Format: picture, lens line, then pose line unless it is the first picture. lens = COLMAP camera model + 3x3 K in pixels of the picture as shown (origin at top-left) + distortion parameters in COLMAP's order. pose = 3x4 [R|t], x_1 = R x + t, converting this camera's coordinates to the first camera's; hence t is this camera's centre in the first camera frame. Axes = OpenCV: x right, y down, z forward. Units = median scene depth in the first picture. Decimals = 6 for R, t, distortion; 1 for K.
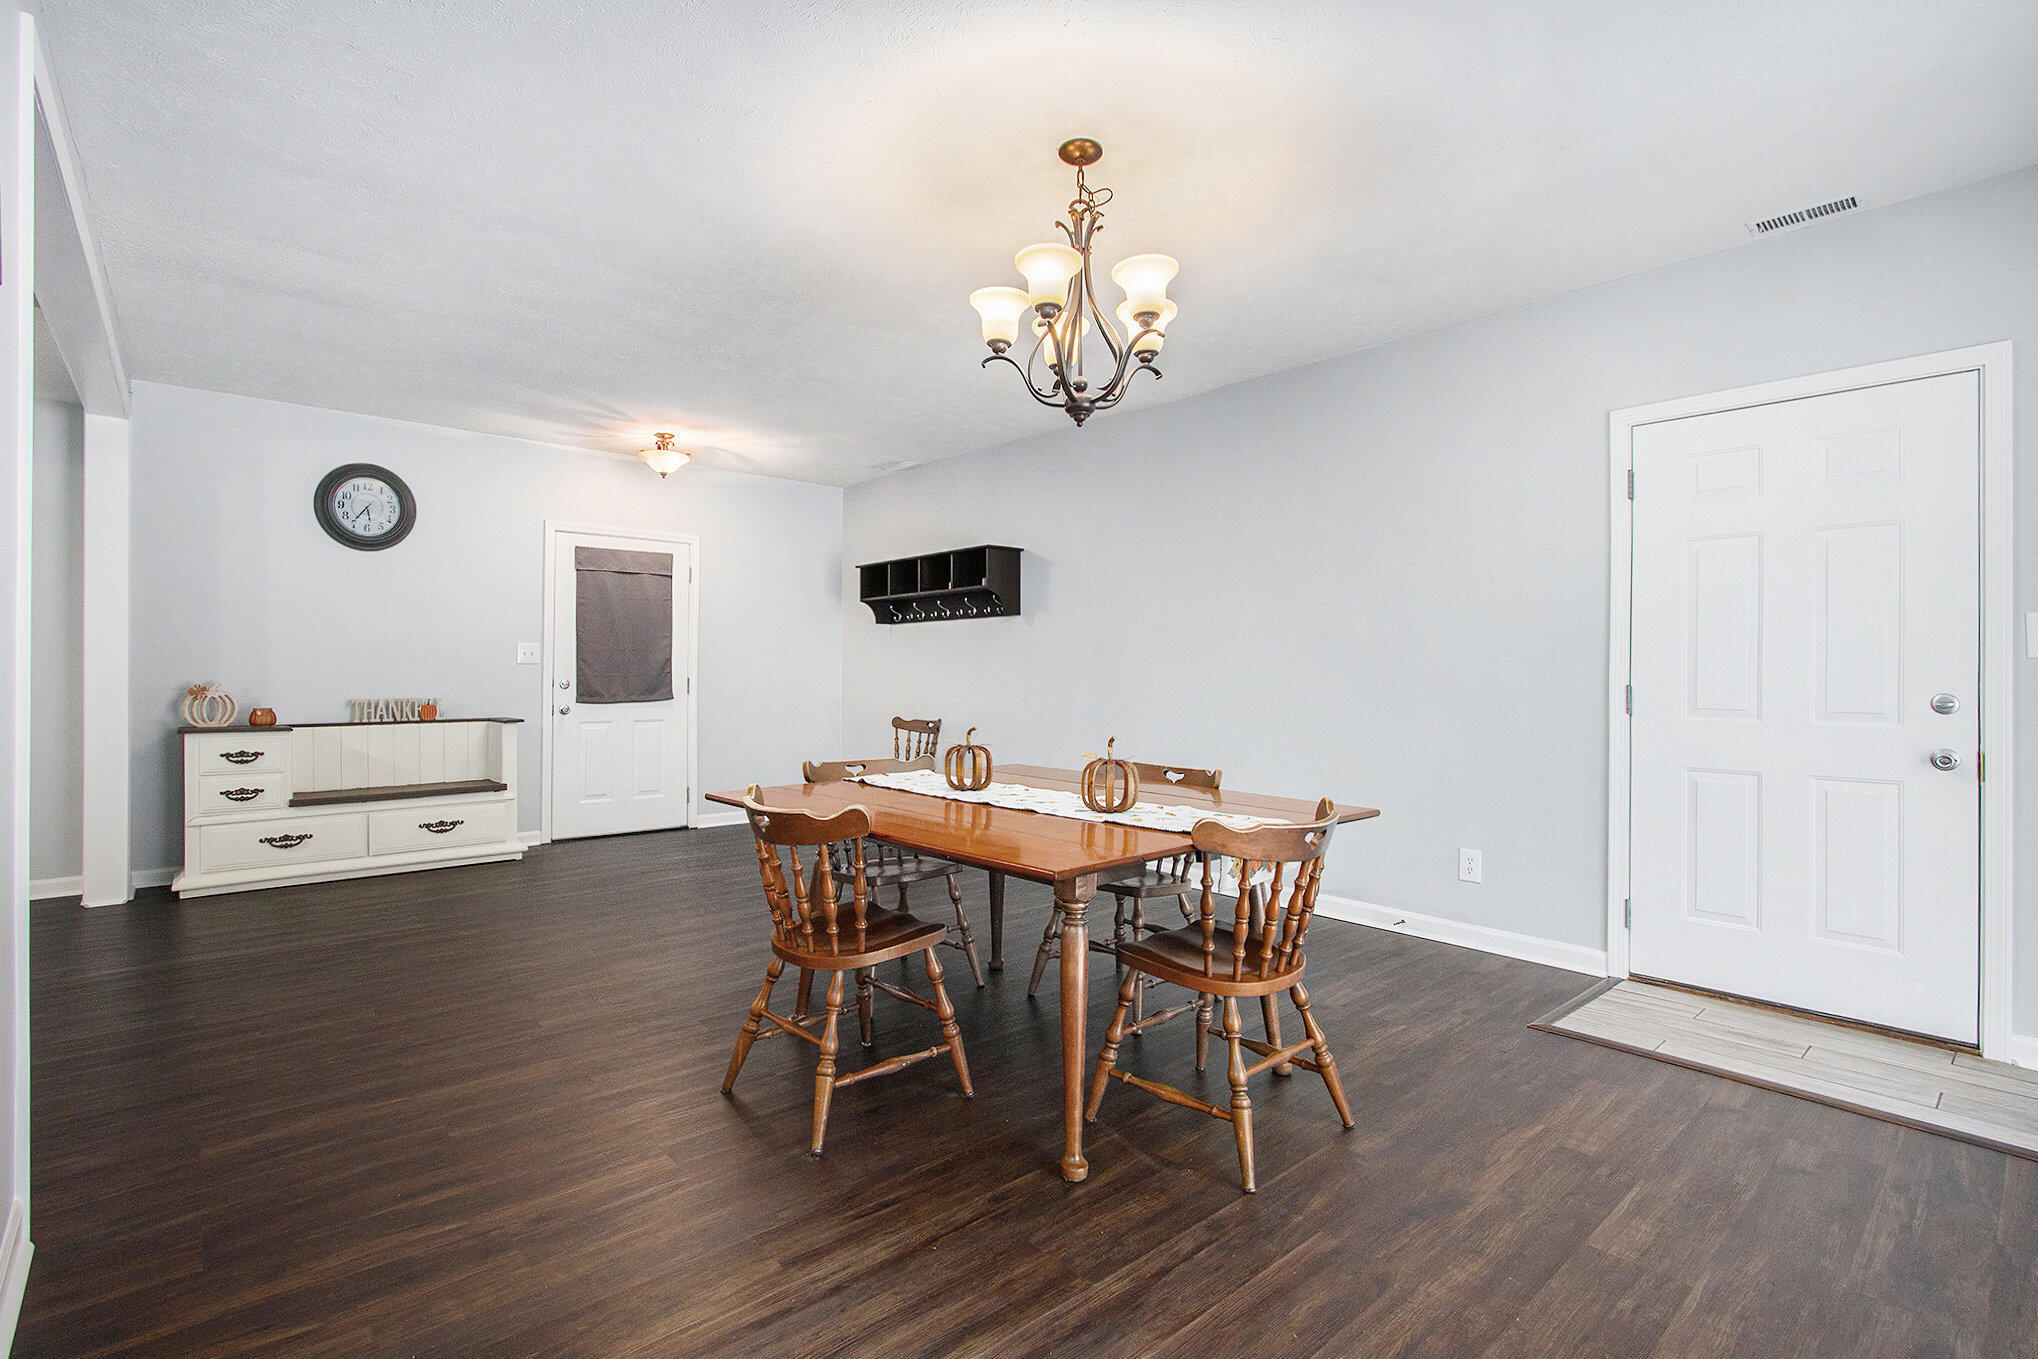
lens RADIAL K [[941.5, 0, 1017.2], [0, 941.5, 684.5], [0, 0, 1]] dist [-0.003575, 0.000104]
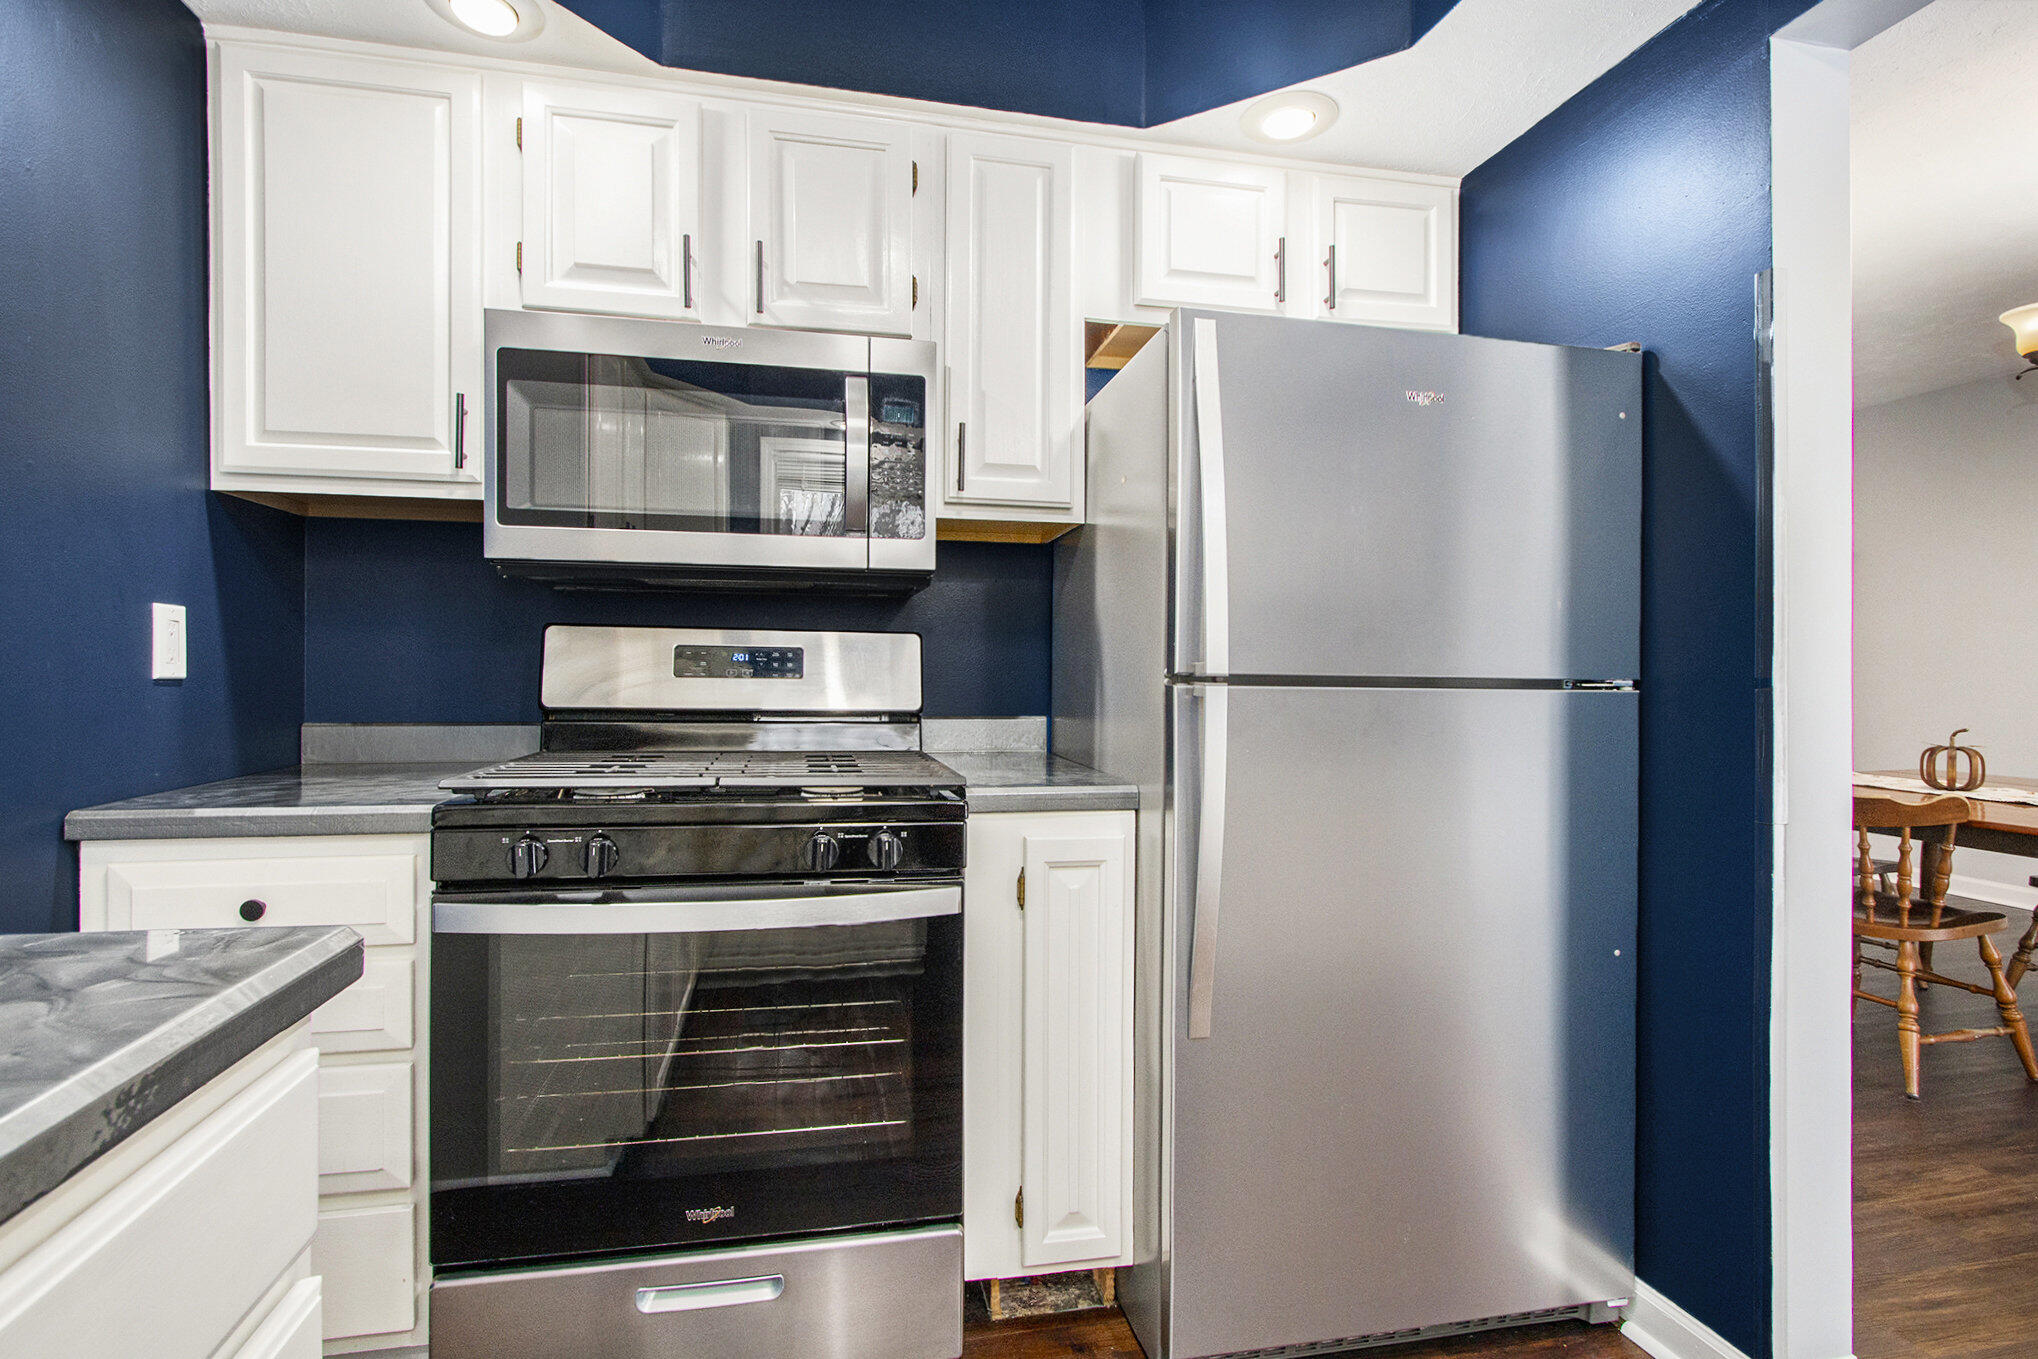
lens RADIAL K [[941.5, 0, 1012.5], [0, 941.5, 676.7], [0, 0, 1]] dist [-0.003575, 0.000104]
pose [[0.869668, 0.000601, -0.493637, -0.568050], [-0.000097, 0.999999, 0.001046, -0.015005], [0.493638, -0.000862, 0.869667, -0.507210]]
